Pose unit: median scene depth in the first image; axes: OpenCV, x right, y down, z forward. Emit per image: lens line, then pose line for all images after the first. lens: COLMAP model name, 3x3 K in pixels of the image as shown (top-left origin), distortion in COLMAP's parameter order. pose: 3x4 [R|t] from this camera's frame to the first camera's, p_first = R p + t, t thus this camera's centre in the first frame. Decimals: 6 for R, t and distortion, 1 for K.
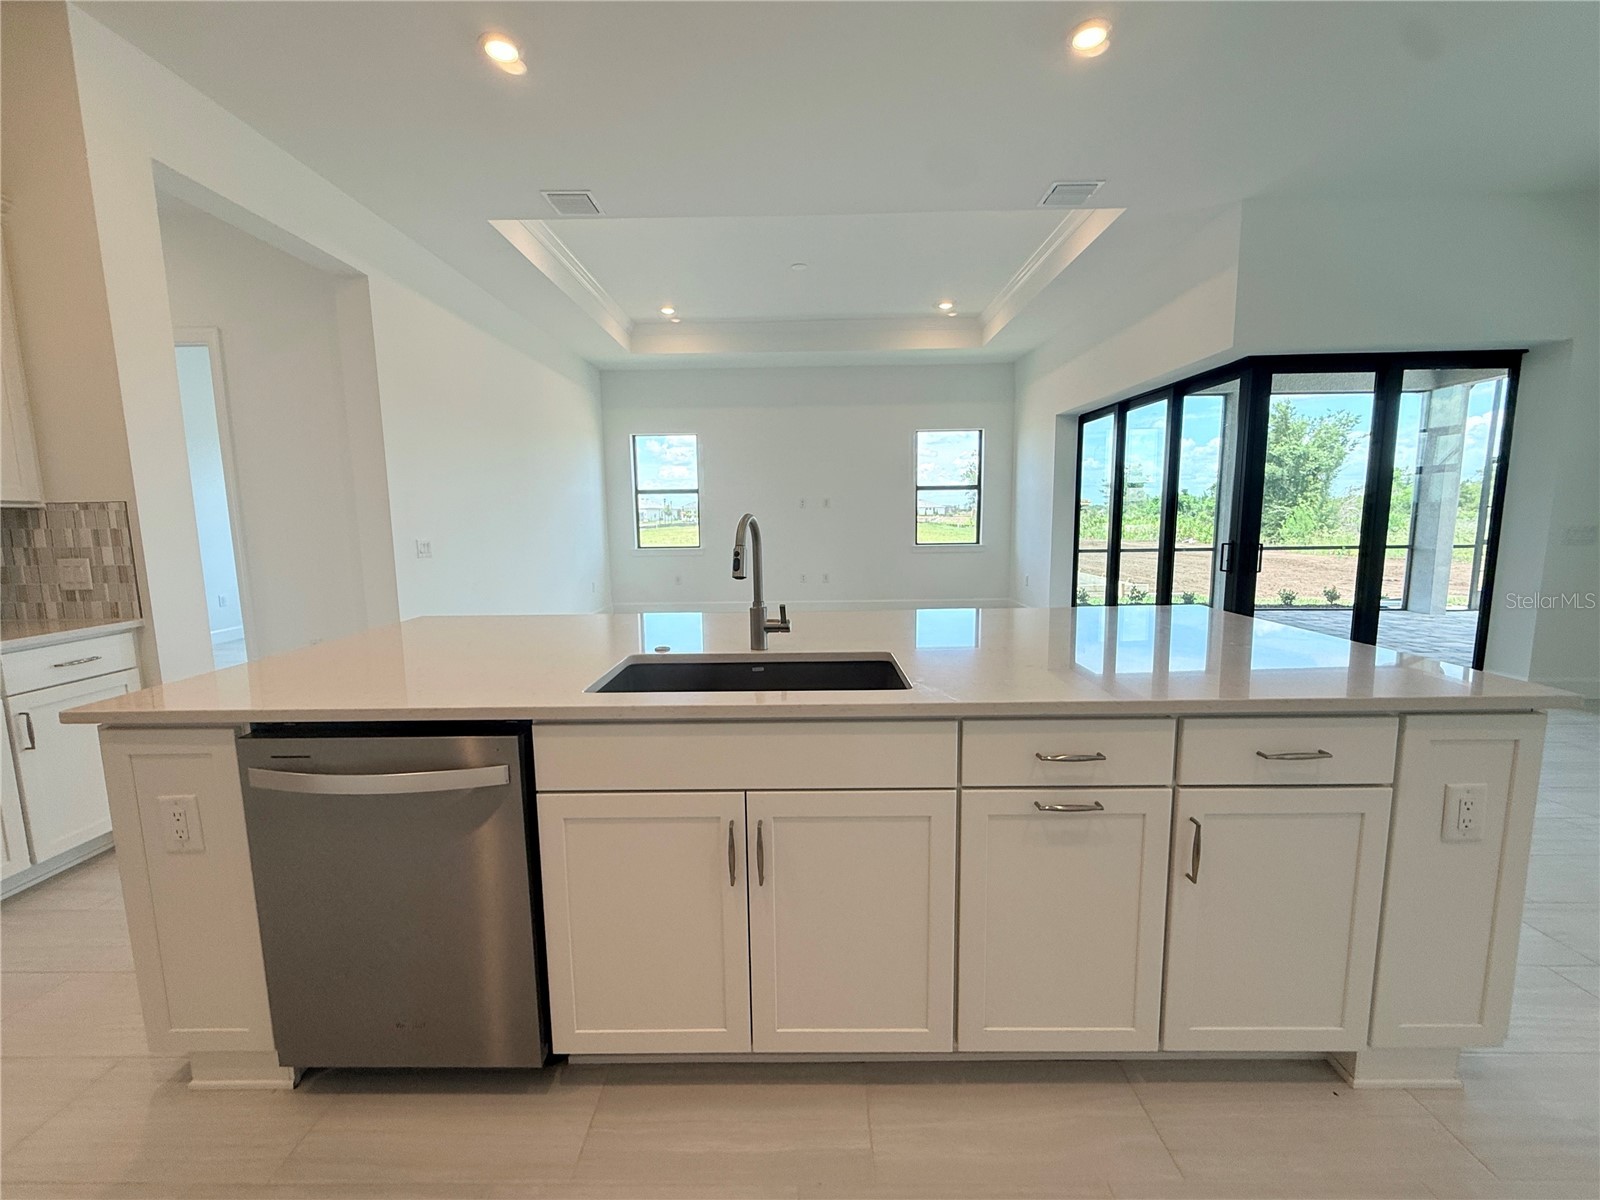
lens RADIAL K [[640.7, 0, 795.9], [0, 640.7, 599.8], [0, 0, 1]] dist [0.001218, -0.000323]
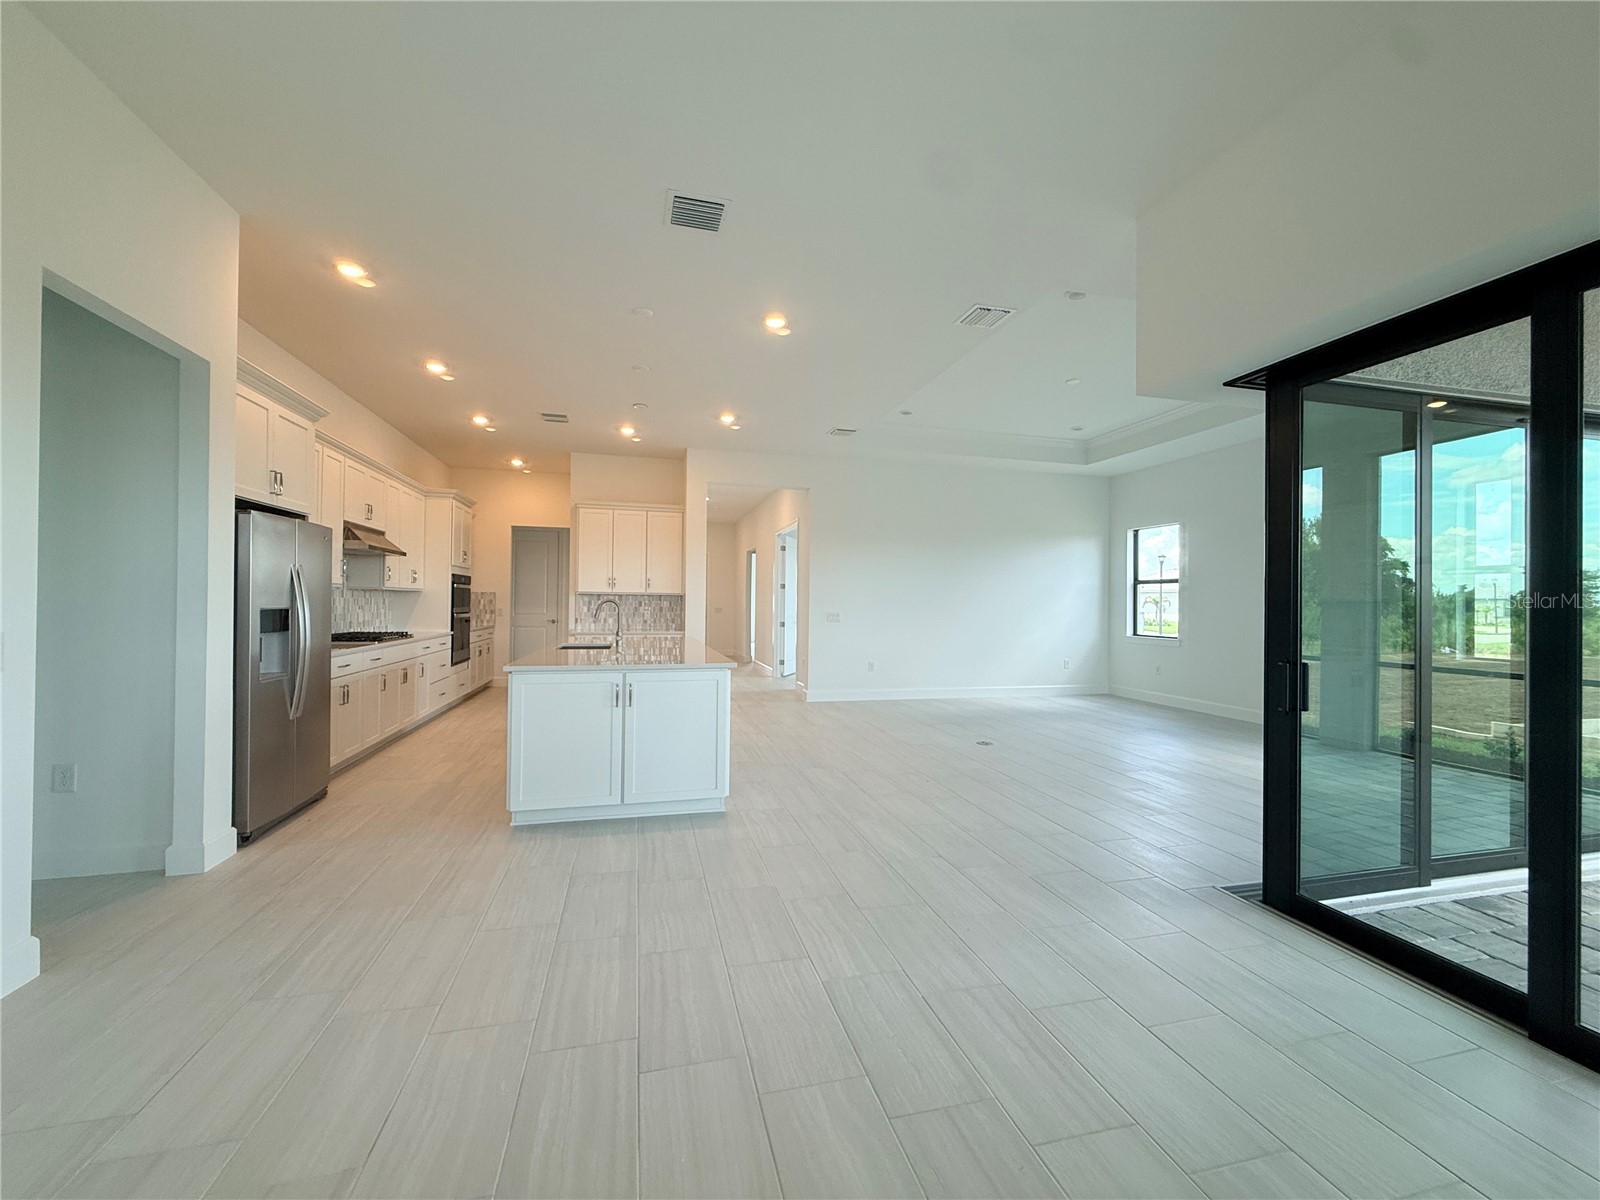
lens RADIAL K [[640.7, 0, 809.6], [0, 640.7, 604.6], [0, 0, 1]] dist [0.001218, -0.000323]
pose [[0.268389, 0.020588, -0.963091, 2.099147], [-0.140751, 0.989880, -0.018063, -0.128470], [0.952972, 0.140403, 0.268571, 0.732740]]
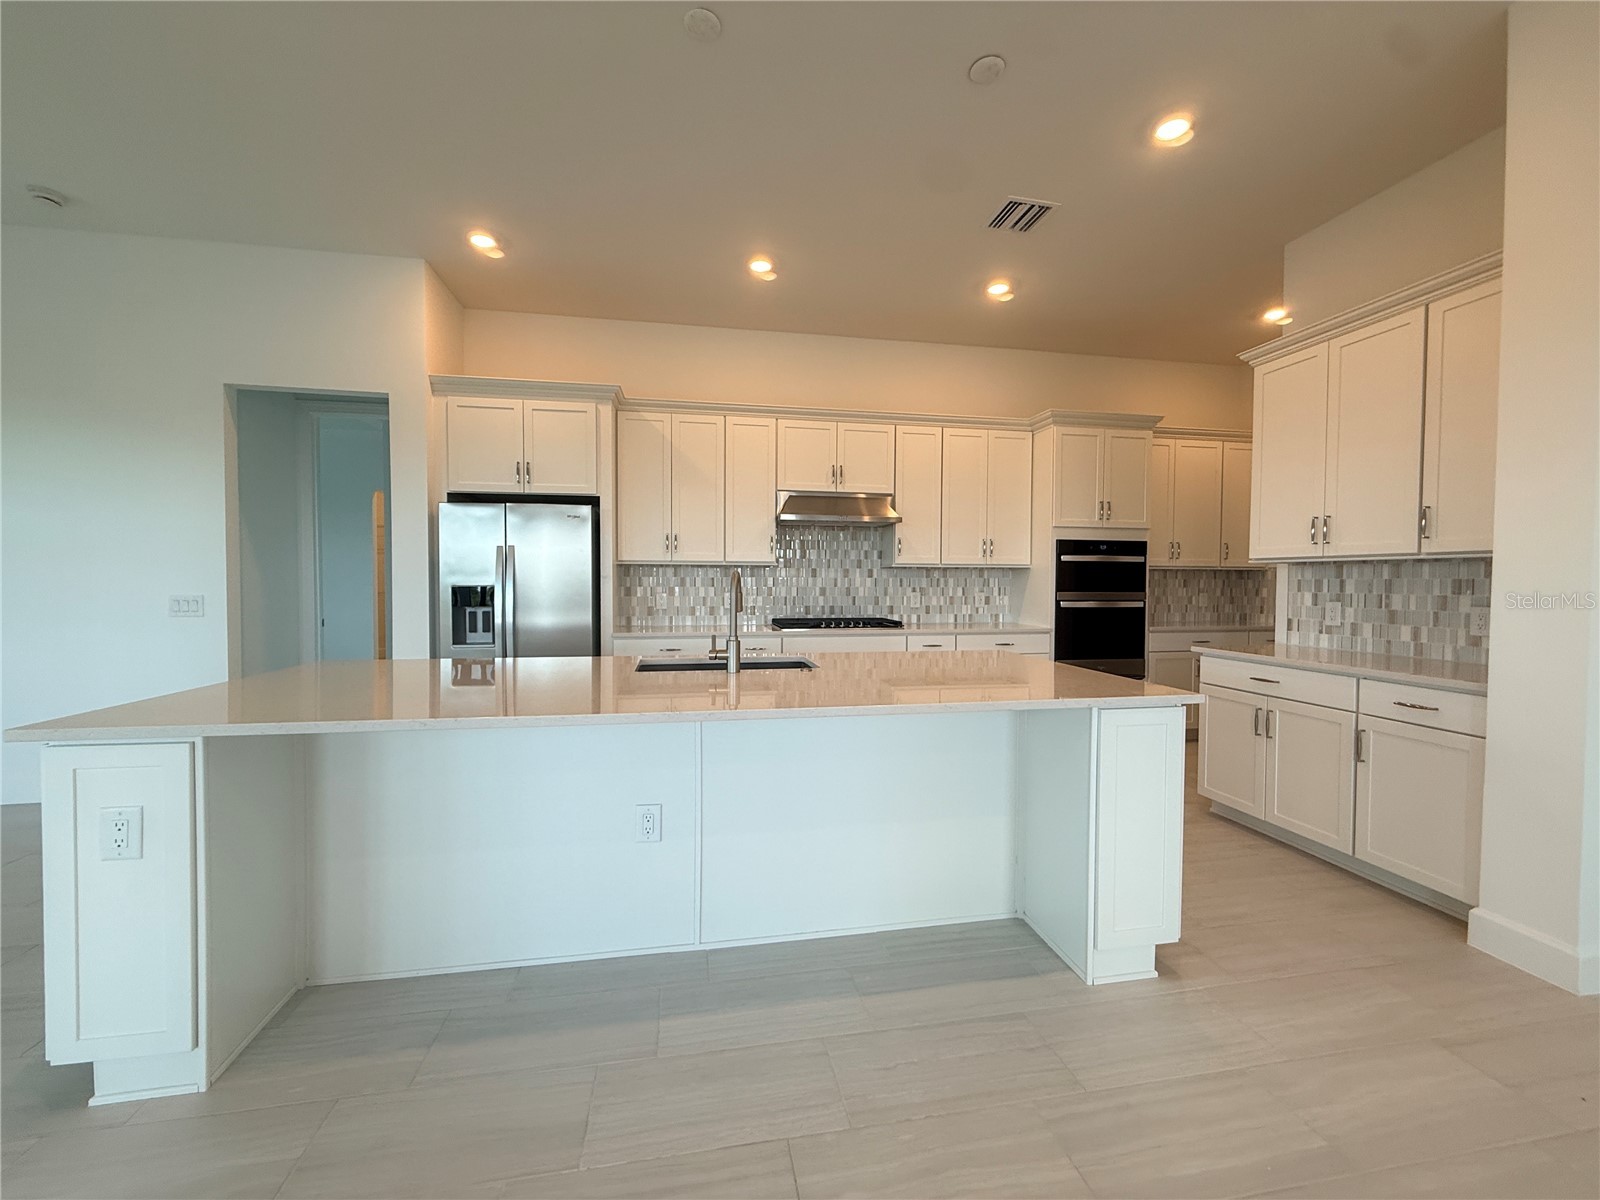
lens RADIAL K [[640.7, 0, 801.4], [0, 640.7, 594.4], [0, 0, 1]] dist [0.001218, -0.000323]
pose [[-0.981219, 0.014716, -0.192336, 0.035327], [-0.014549, 0.988600, 0.149864, -0.202293], [0.192348, 0.149848, -0.969818, 1.626720]]
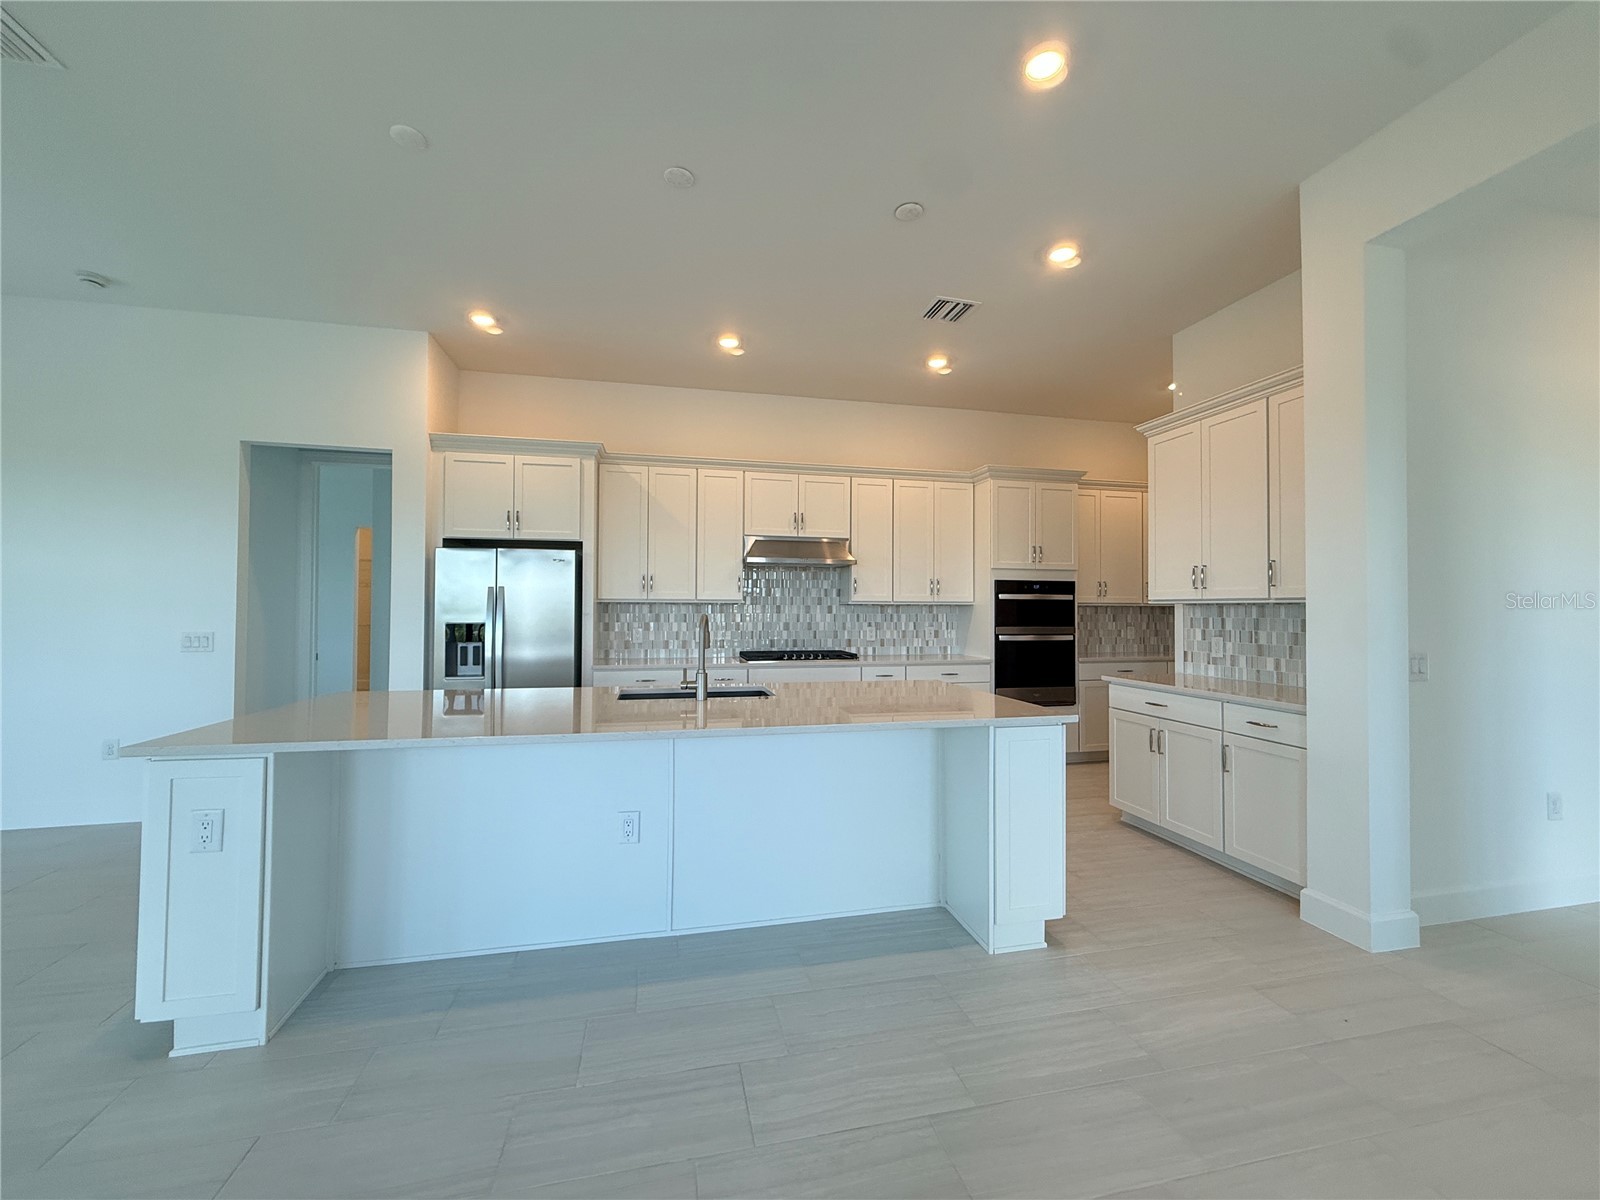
lens RADIAL K [[640.7, 0, 801.3], [0, 640.7, 594.8], [0, 0, 1]] dist [0.001218, -0.000323]
pose [[-0.972619, 0.005427, -0.232340, 0.042967], [-0.019383, 0.994350, 0.104369, -0.247796], [0.231594, 0.106015, -0.967019, 1.809242]]
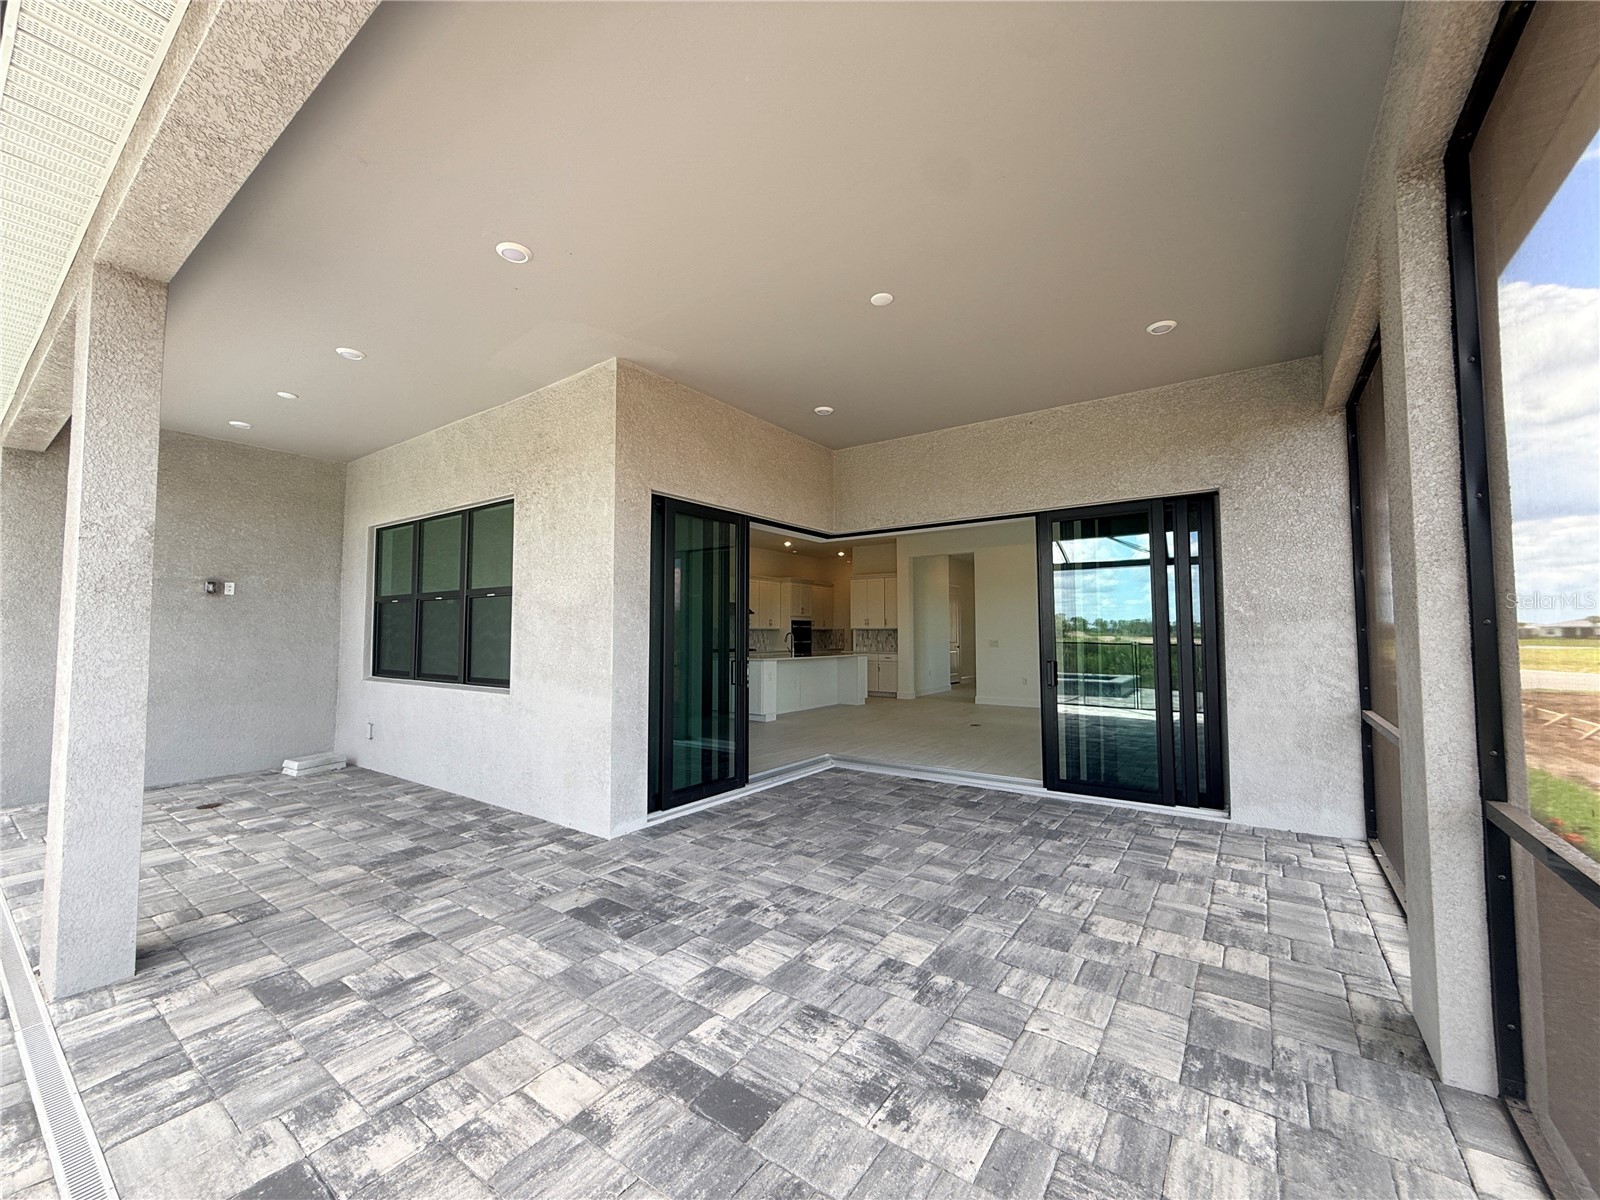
lens RADIAL K [[640.7, 0, 796.9], [0, 640.7, 601.0], [0, 0, 1]] dist [0.001218, -0.000323]
pose [[-0.574612, -0.027740, -0.817955, 3.386216], [-0.095372, 0.994886, 0.033258, -0.441639], [0.812850, 0.097120, -0.574319, 3.115589]]
